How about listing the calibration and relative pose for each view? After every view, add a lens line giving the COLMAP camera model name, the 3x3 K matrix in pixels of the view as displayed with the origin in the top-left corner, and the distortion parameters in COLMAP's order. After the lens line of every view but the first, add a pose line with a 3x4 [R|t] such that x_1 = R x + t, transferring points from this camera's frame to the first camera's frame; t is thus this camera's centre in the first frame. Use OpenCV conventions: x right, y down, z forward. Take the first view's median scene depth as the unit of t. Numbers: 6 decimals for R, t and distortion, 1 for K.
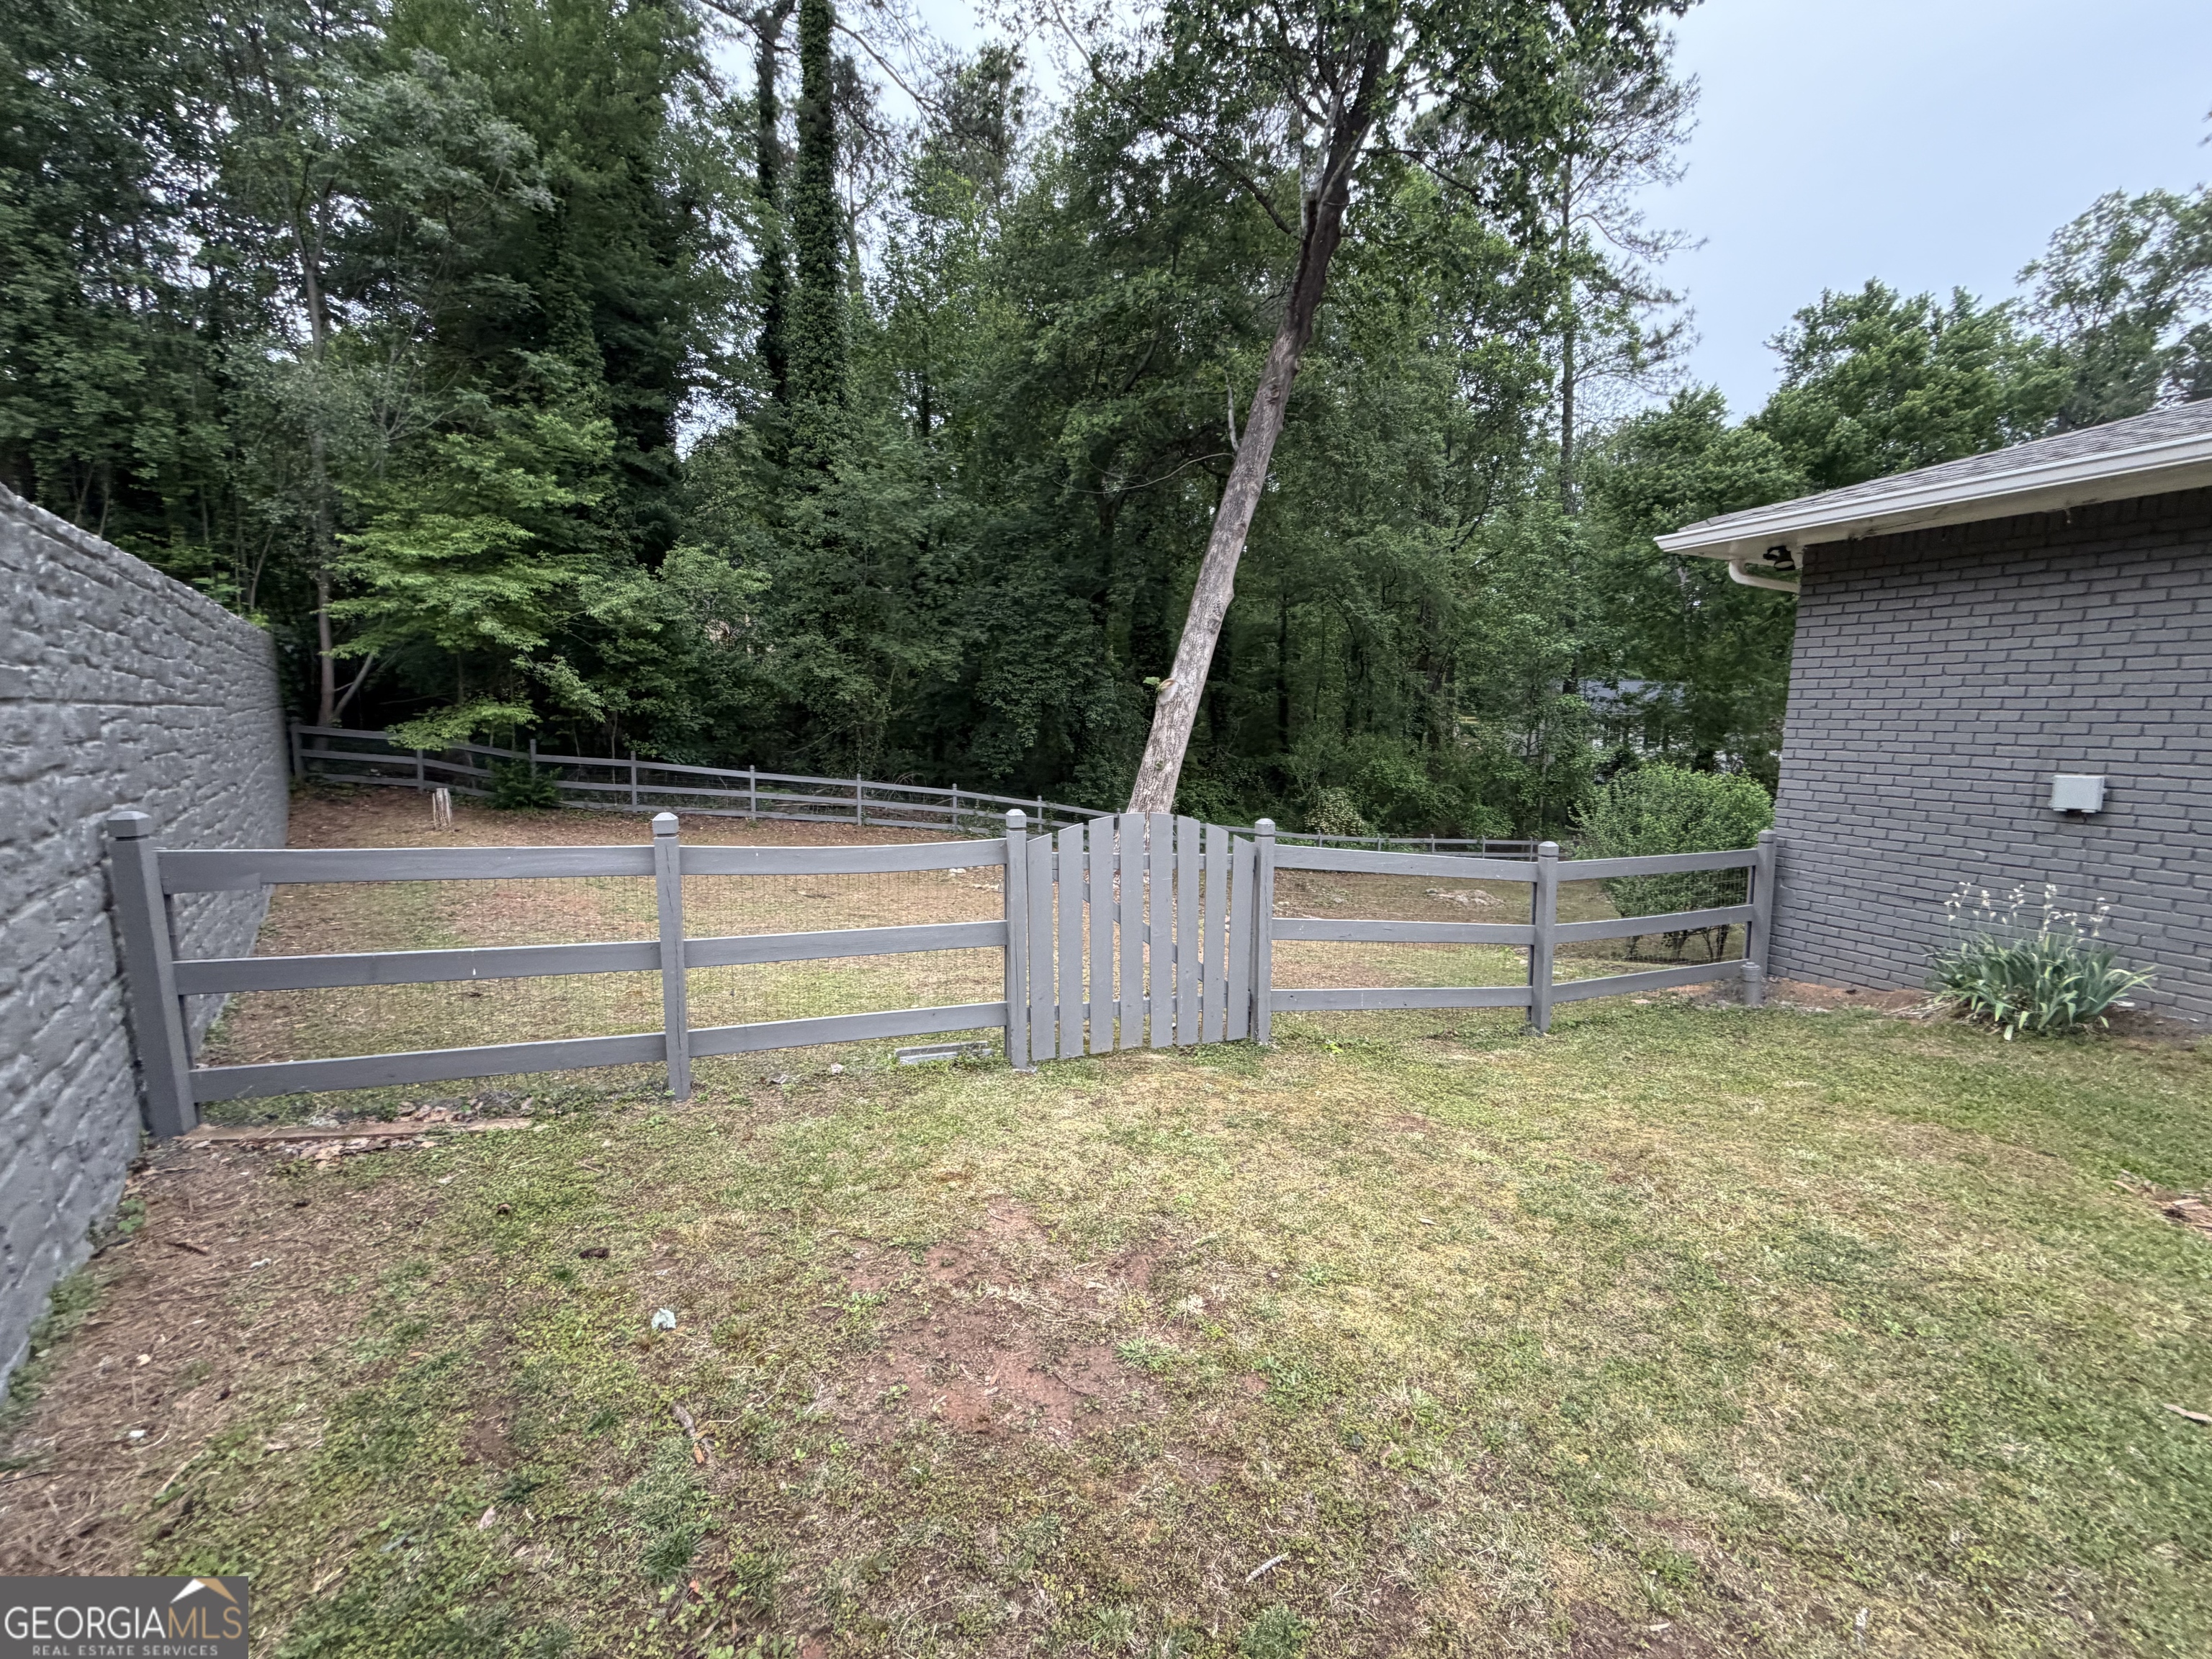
lens RADIAL K [[883.2, 0, 1099.5], [0, 883.2, 831.0], [0, 0, 1]] dist [0.001307, -0.000113]
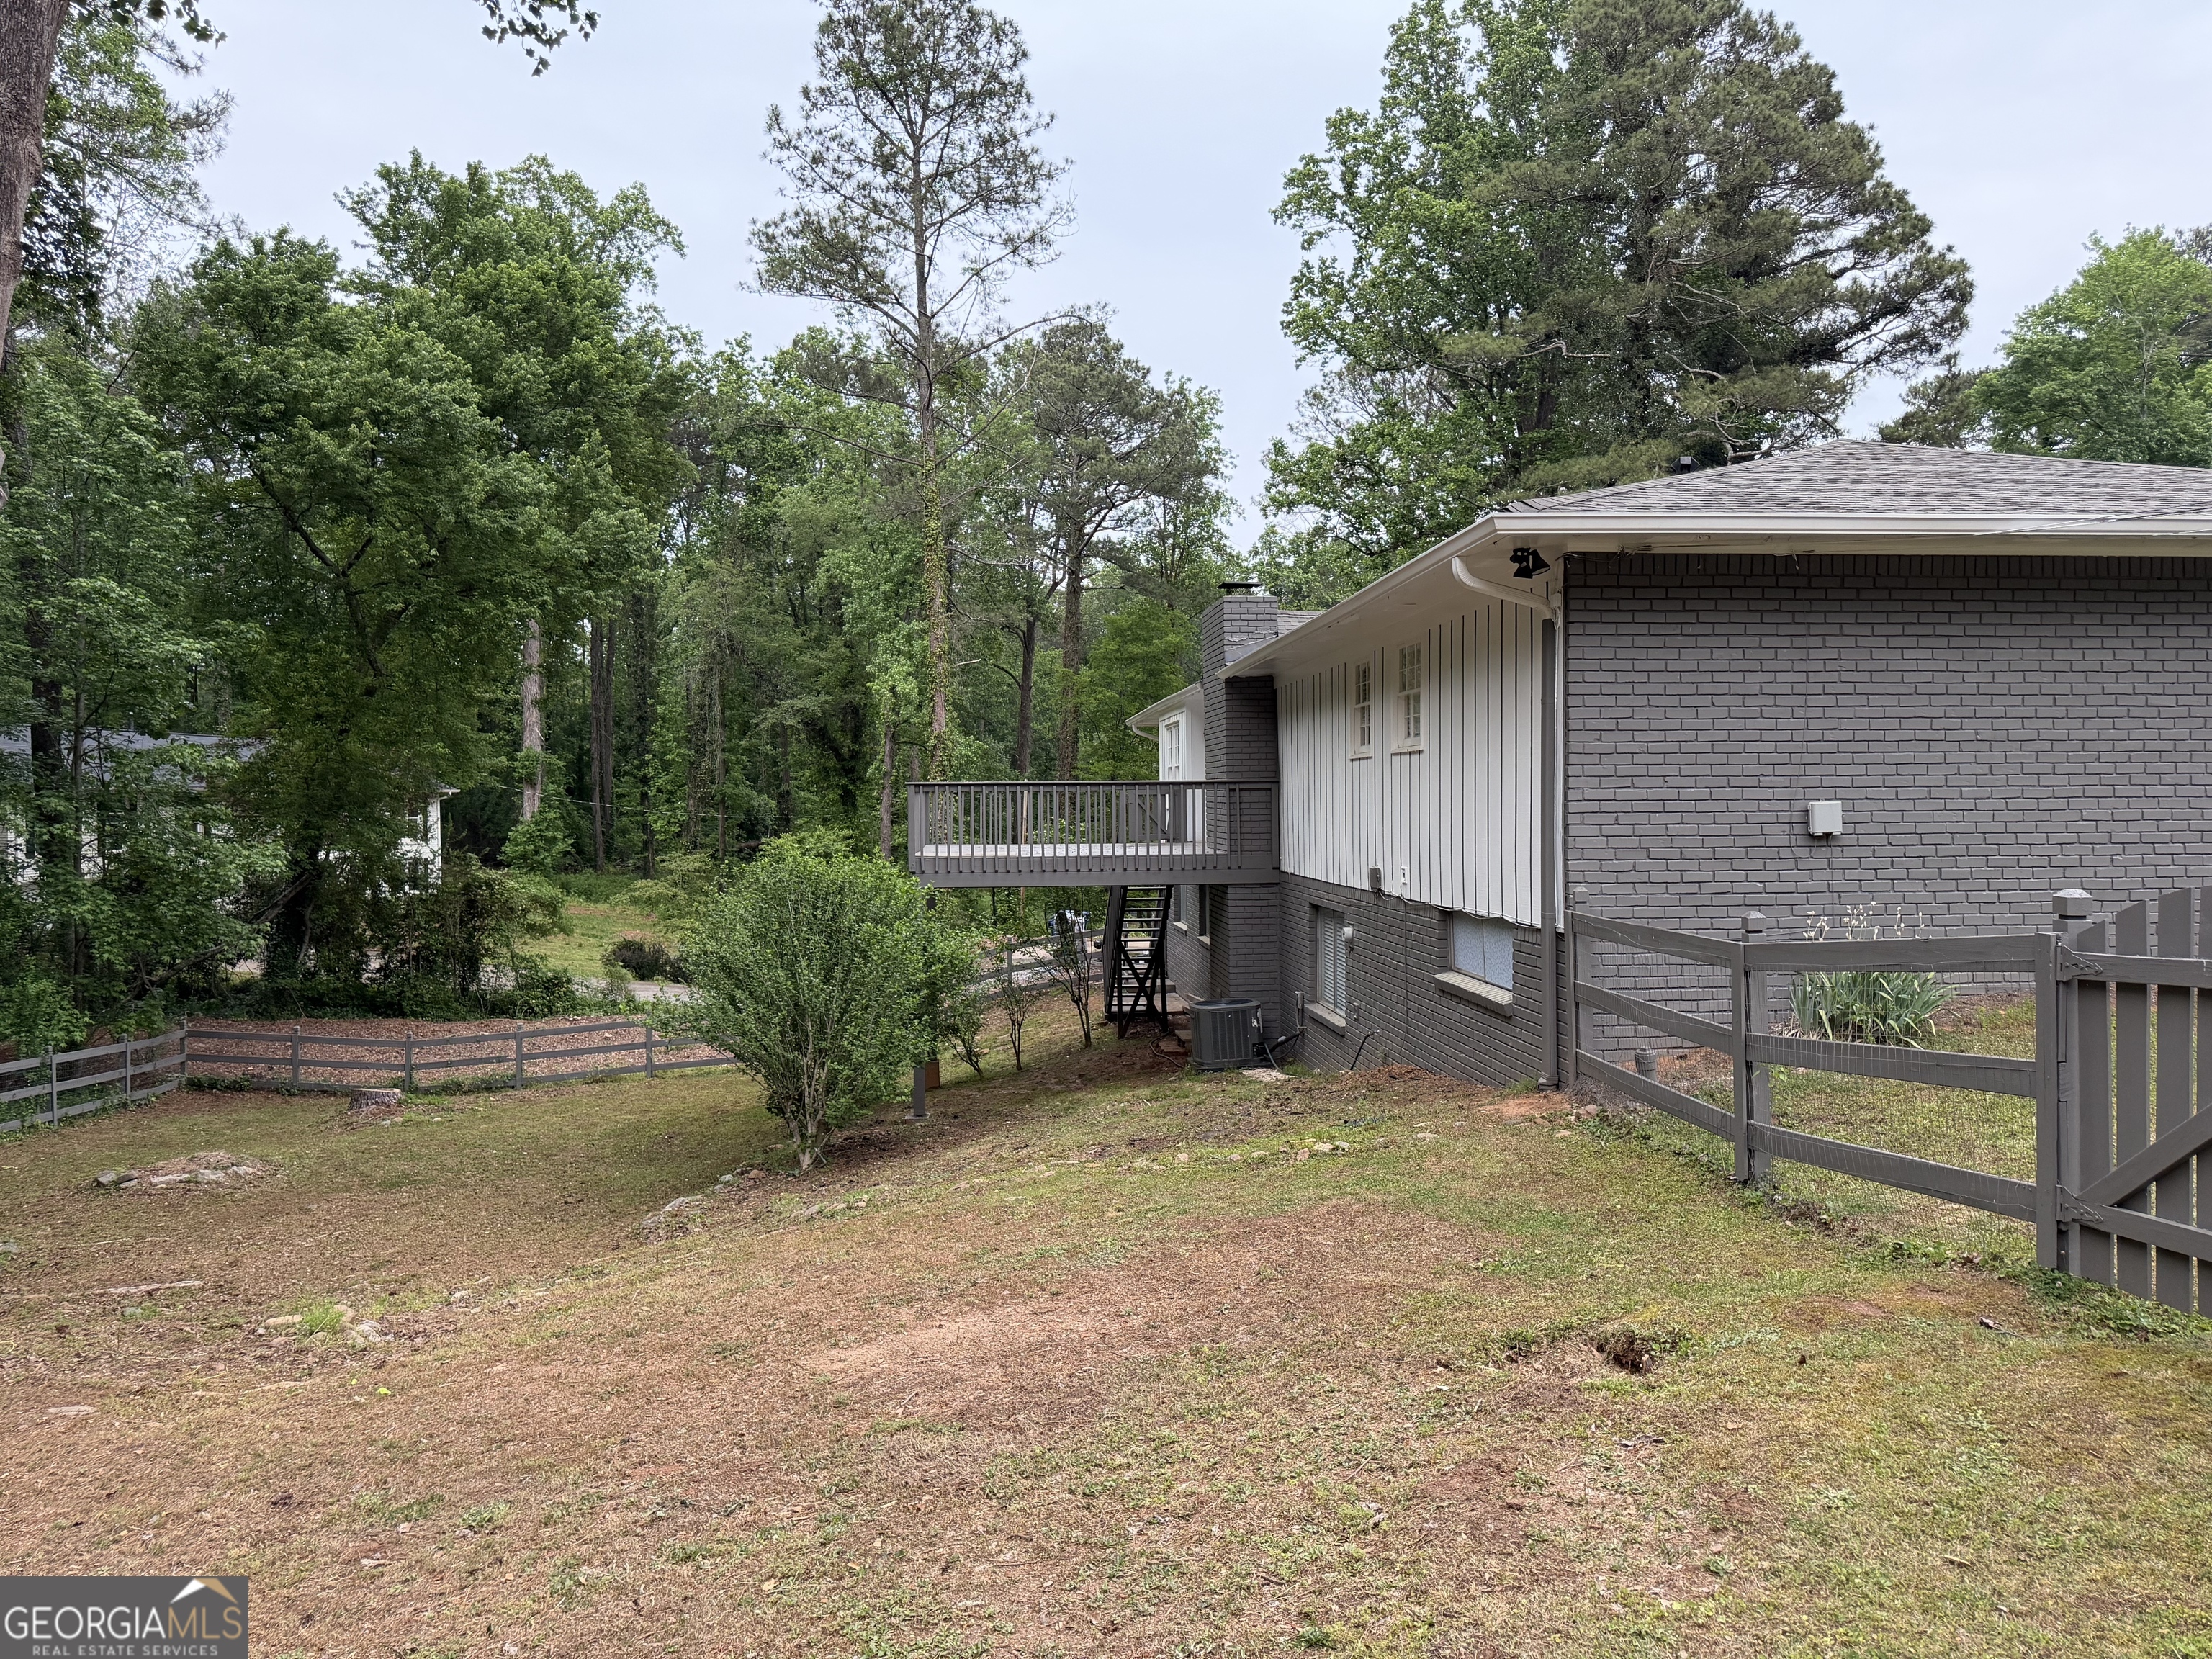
lens RADIAL K [[1574.6, 0, 1106.0], [0, 1574.6, 829.5], [0, 0, 1]] dist [0.031465, -0.029066]
pose [[0.306804, -0.028624, 0.951342, -0.257156], [0.134383, 0.990837, -0.013526, -0.031258], [-0.942238, 0.131994, 0.307840, 0.319862]]
